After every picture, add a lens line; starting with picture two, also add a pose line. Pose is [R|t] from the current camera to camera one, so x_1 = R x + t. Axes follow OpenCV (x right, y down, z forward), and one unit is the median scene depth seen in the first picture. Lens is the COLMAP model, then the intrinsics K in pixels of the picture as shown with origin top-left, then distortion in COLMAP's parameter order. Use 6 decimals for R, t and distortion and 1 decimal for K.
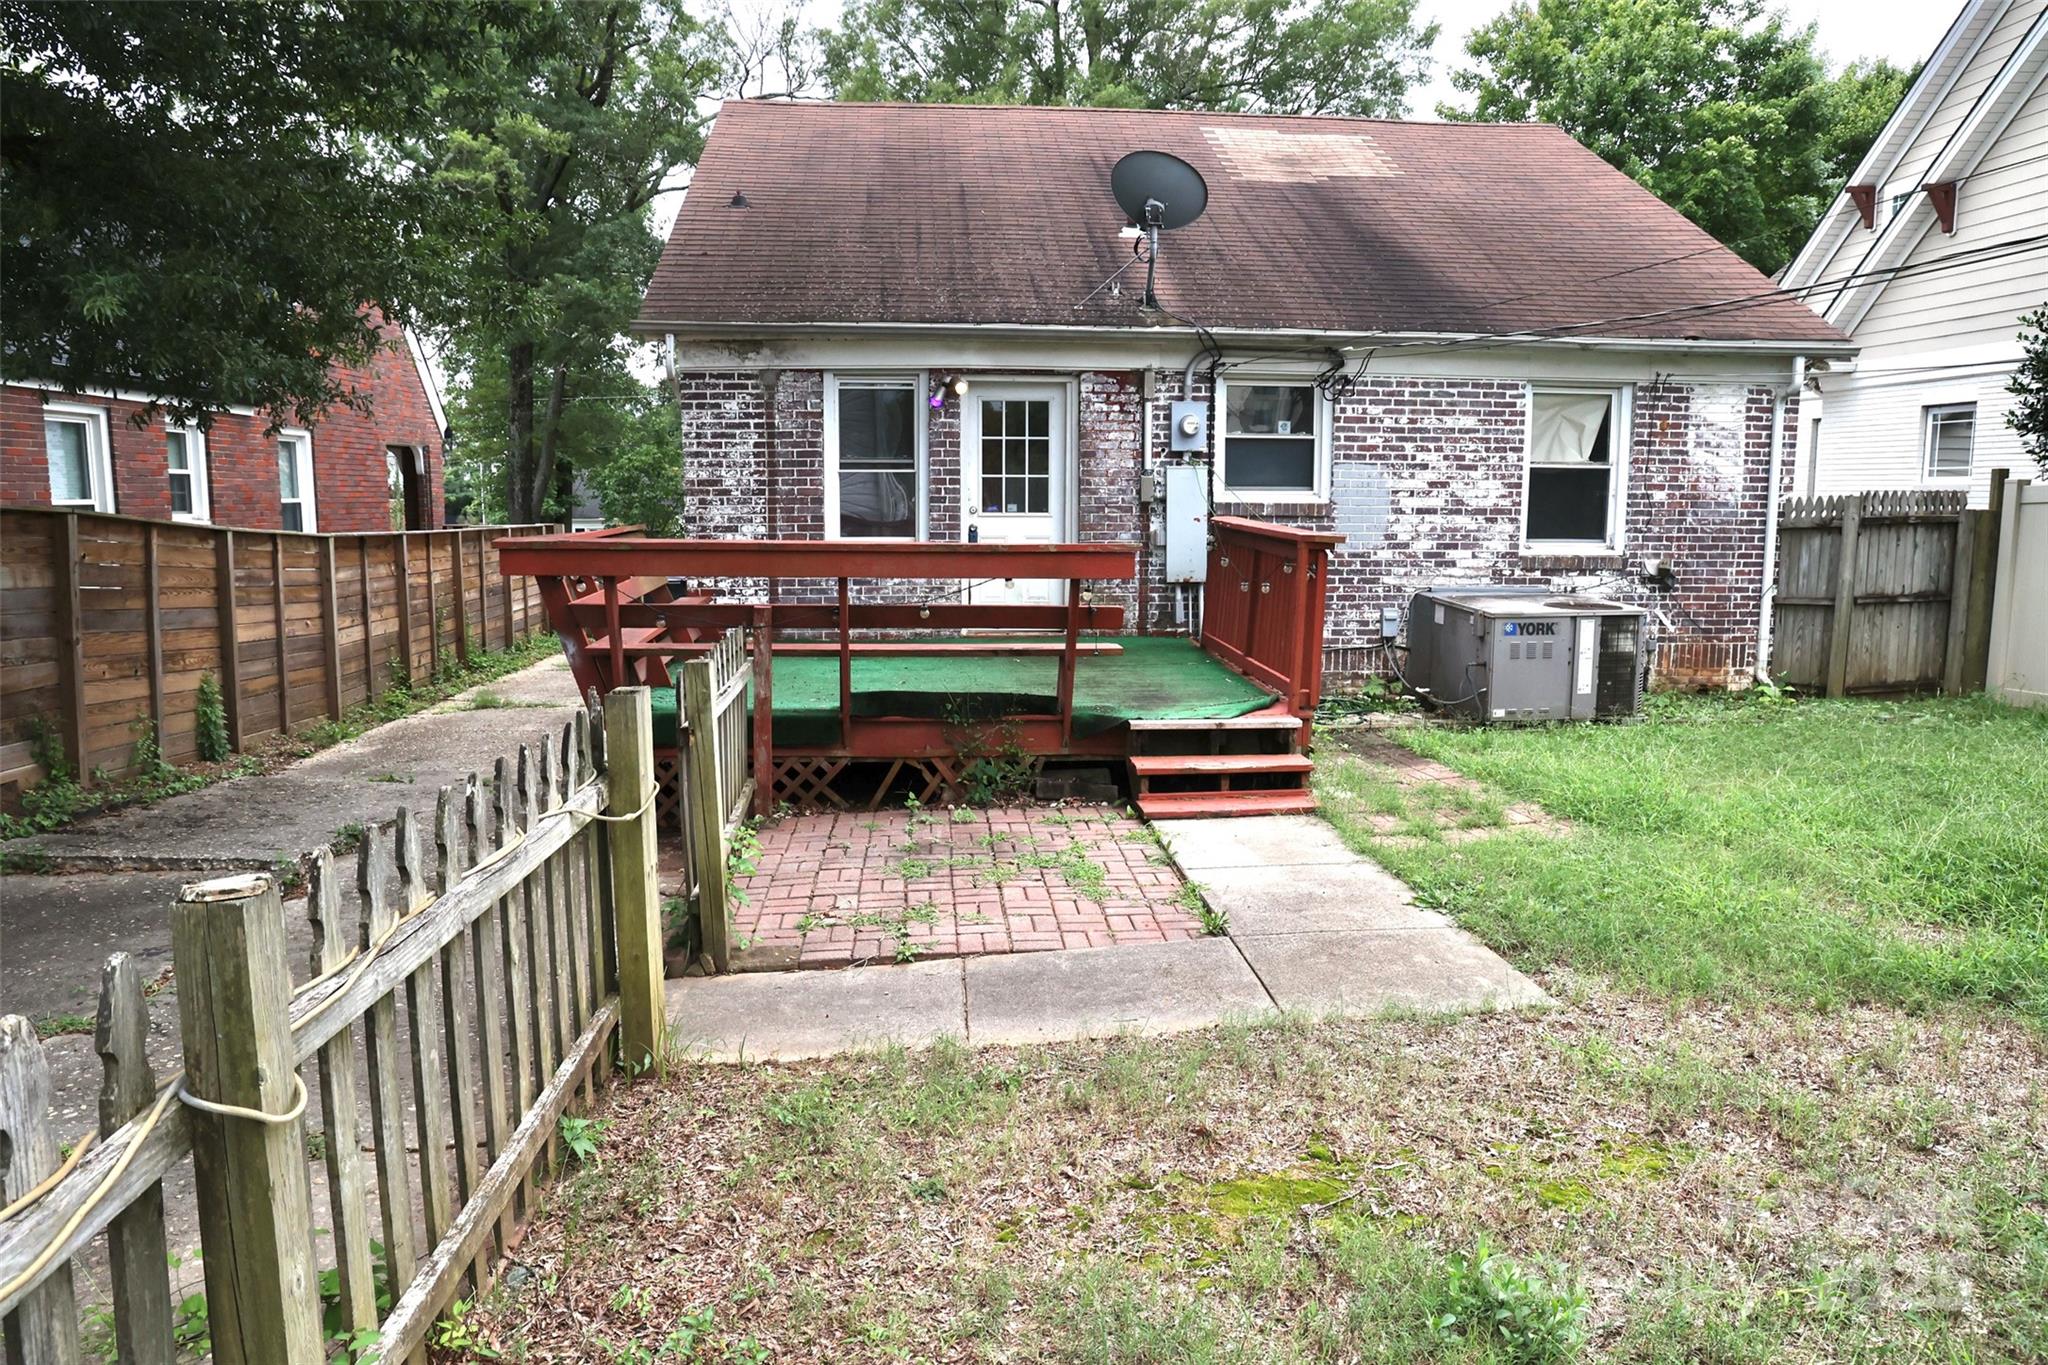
lens RADIAL K [[1397.9, 0, 1048.7], [0, 1397.9, 691.6], [0, 0, 1]] dist [-0.105830, 0.076066]
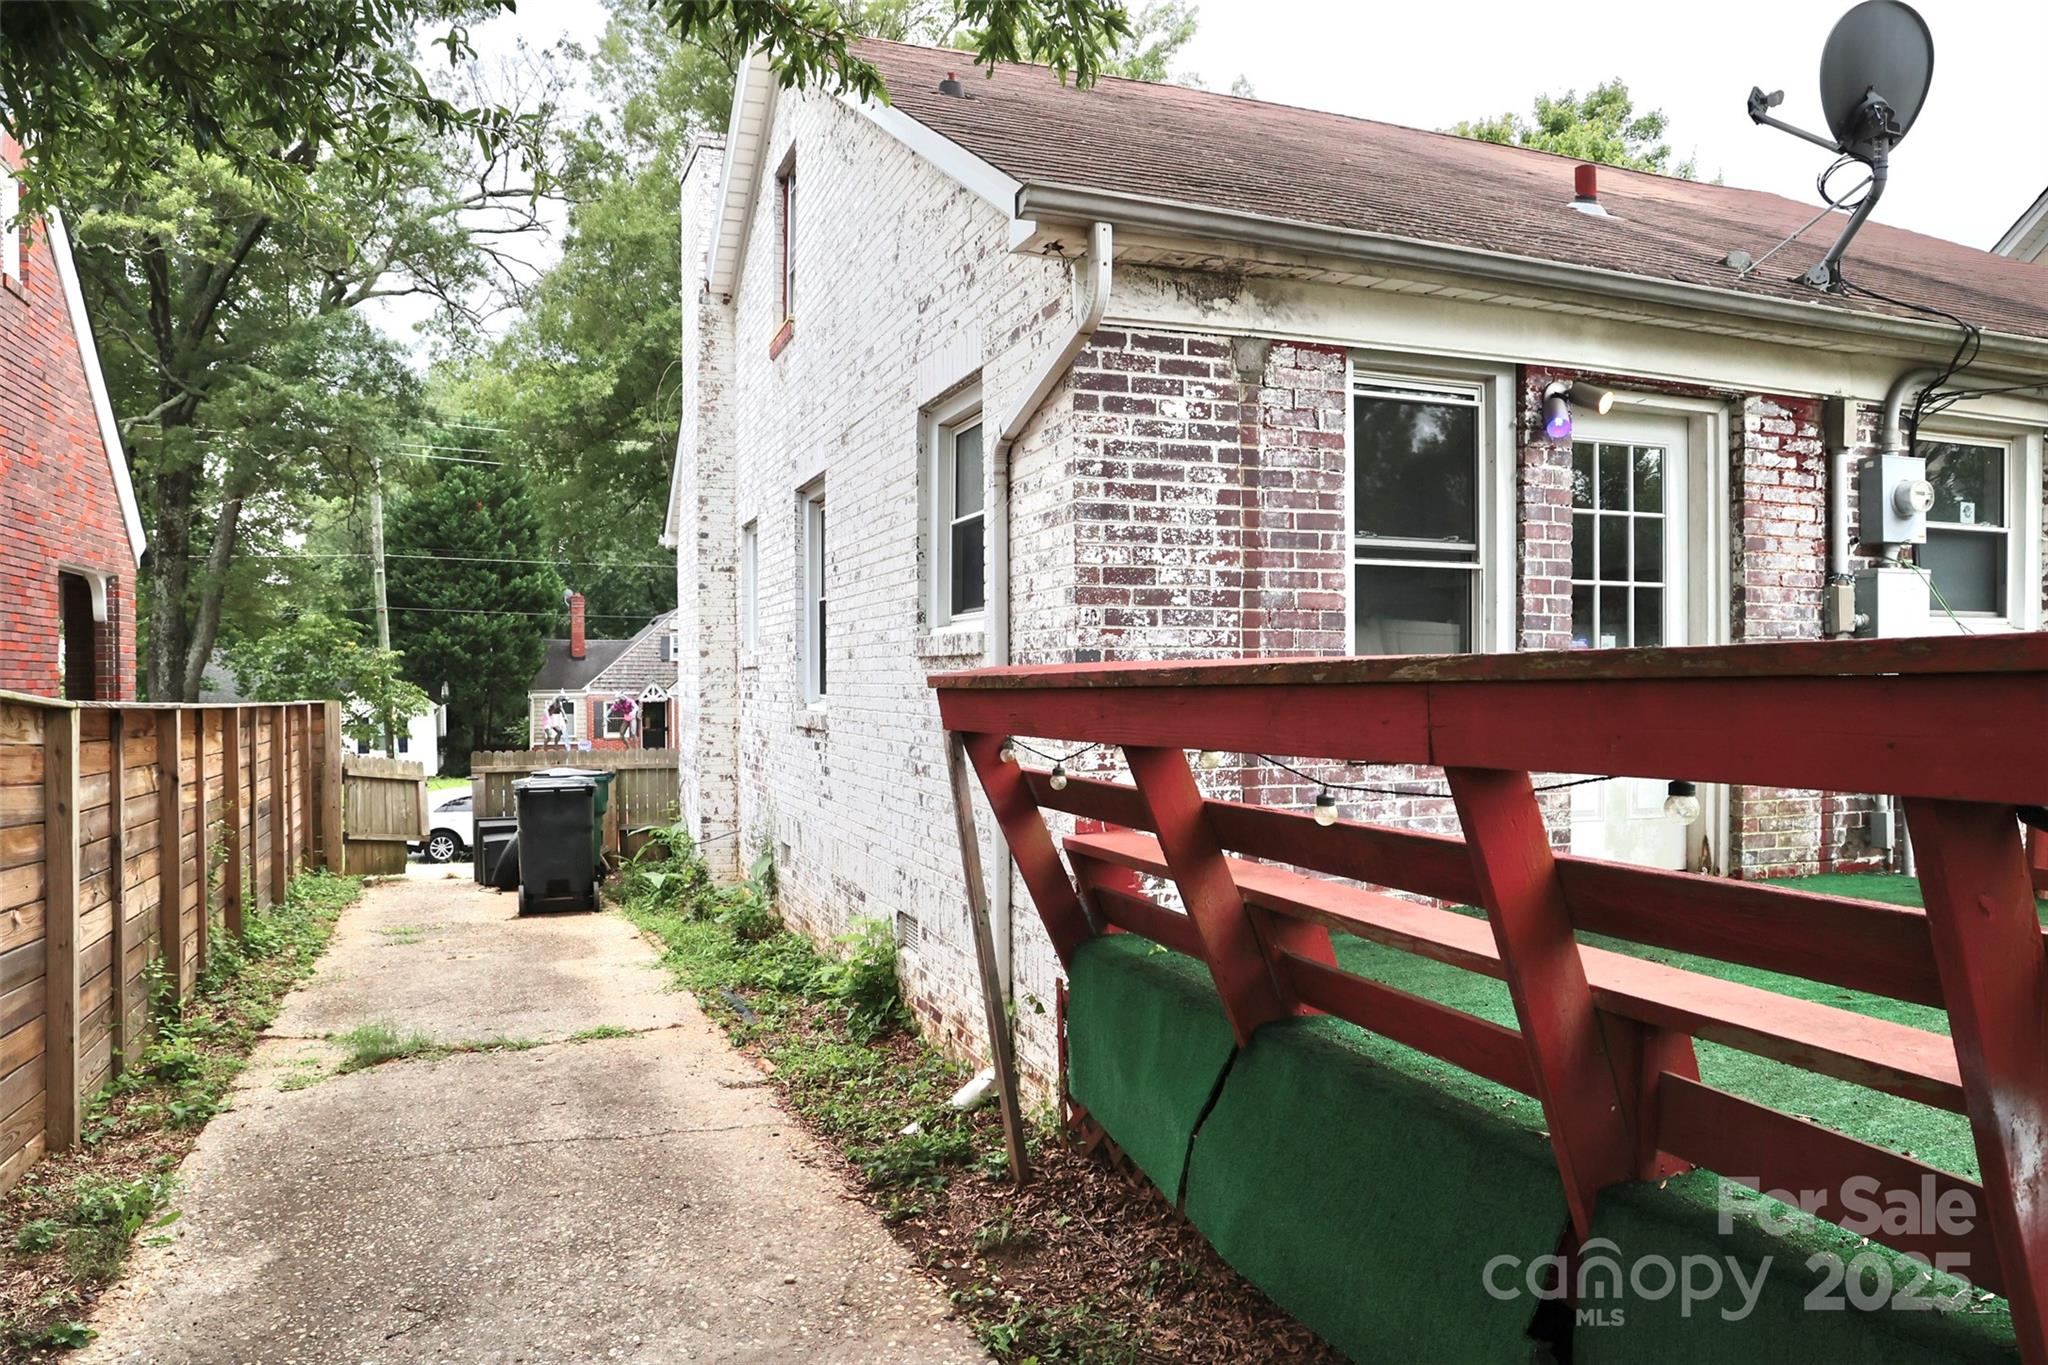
lens RADIAL K [[1397.9, 0, 1048.7], [0, 1397.9, 691.6], [0, 0, 1]] dist [-0.105830, 0.076066]
pose [[0.964694, -0.005507, 0.263317, -0.385859], [0.041425, 0.990510, -0.131049, -0.055912], [-0.260096, 0.137330, 0.955767, 0.581522]]
